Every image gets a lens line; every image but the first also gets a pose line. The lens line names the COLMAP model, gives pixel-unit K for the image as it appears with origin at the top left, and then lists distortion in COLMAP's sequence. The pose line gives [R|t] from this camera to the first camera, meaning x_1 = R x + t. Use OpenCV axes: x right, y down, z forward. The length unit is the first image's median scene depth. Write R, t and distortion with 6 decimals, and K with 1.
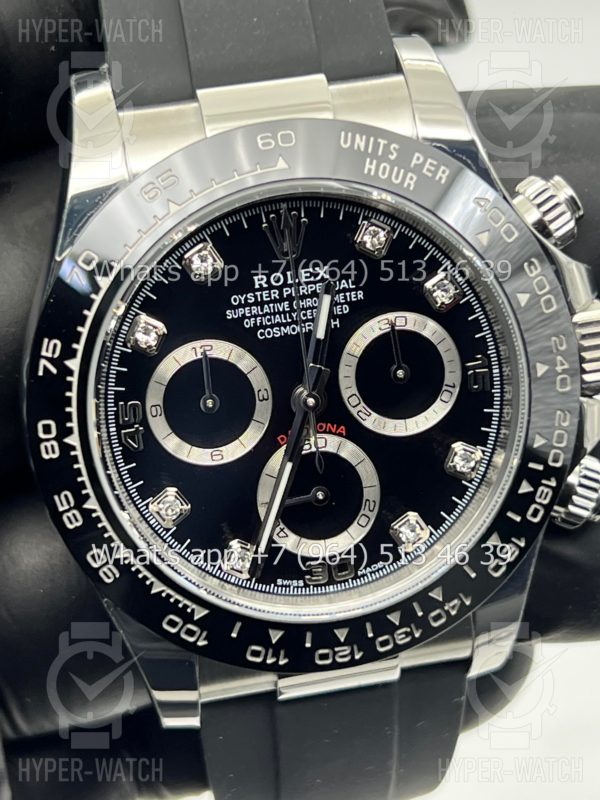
lens RADIAL K [[1878.7, 0, 277.1], [0, 1878.7, 384.8], [0, 0, 1]] dist [0.213053, 0.000000]
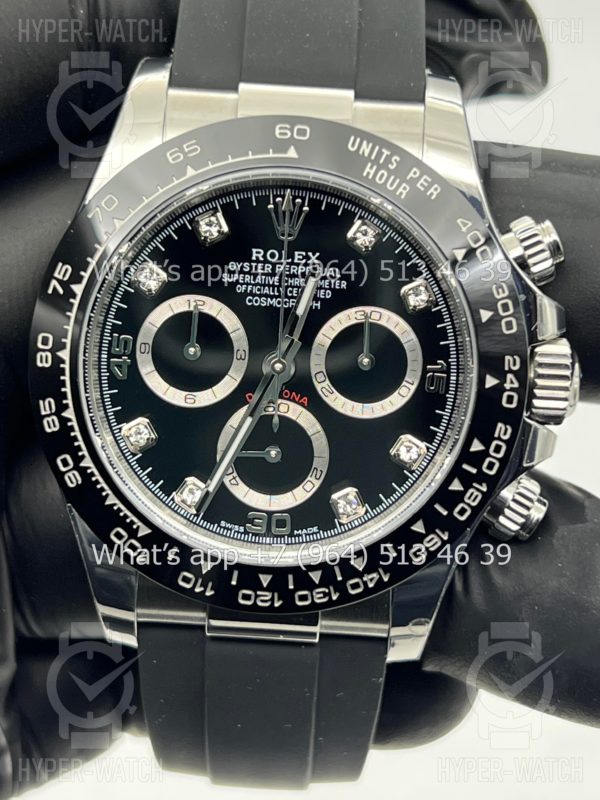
lens RADIAL K [[1878.7, 0, 291.0], [0, 1878.7, 409.1], [0, 0, 1]] dist [0.213053, 0.000000]
pose [[0.968442, 0.196790, -0.152949, 0.199634], [-0.210225, 0.974605, -0.077141, 0.117339], [0.133884, 0.106861, 0.985219, -0.099836]]
